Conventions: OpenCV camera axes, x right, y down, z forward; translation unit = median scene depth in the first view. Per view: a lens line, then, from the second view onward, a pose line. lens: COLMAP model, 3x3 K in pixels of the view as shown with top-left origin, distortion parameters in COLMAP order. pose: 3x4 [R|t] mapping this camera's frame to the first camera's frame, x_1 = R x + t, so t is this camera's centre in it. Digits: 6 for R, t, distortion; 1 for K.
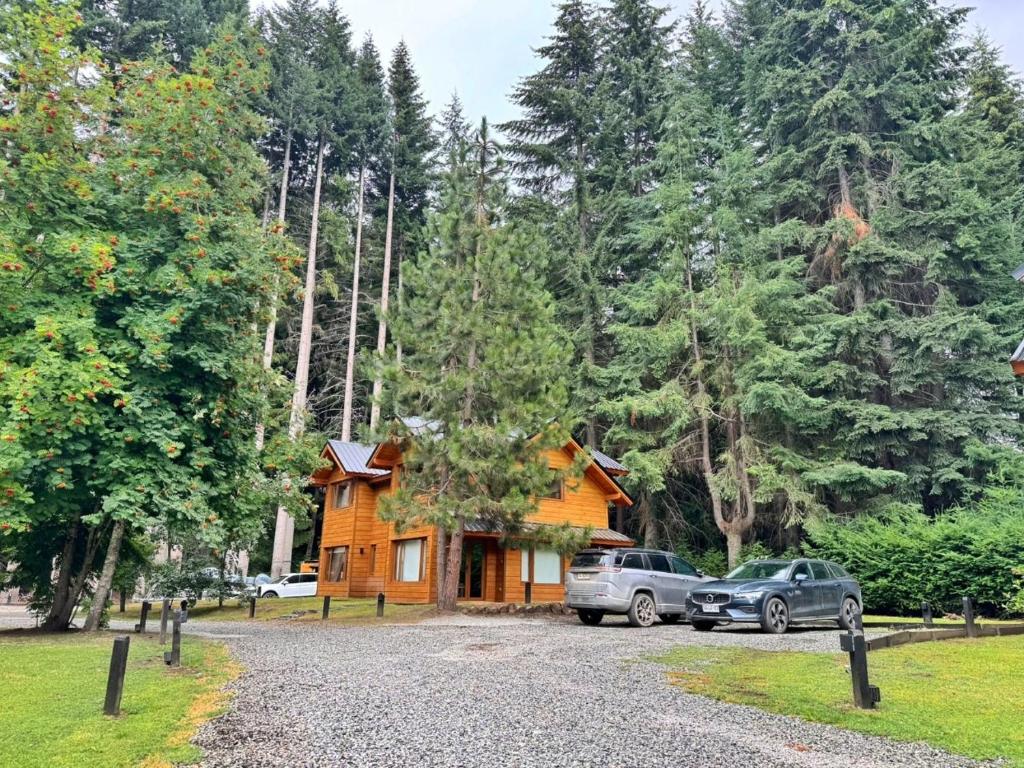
lens RADIAL K [[710.9, 0, 512.0], [0, 710.9, 384.0], [0, 0, 1]] dist [0.006347, -0.000203]
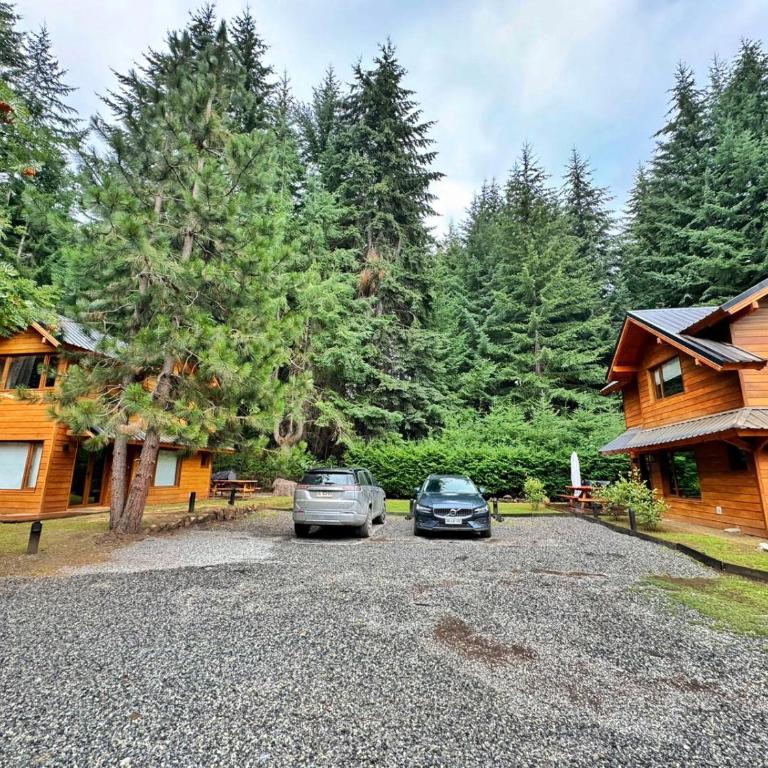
lens RADIAL K [[406.6, 0, 384.0], [0, 406.6, 384.0], [0, 0, 1]] dist [0.002539, -0.001026]
pose [[0.708993, 0.137878, 0.691606, -0.160604], [-0.190399, 0.981707, -0.000527, 0.055184], [-0.679027, -0.131307, 0.722275, 0.309625]]
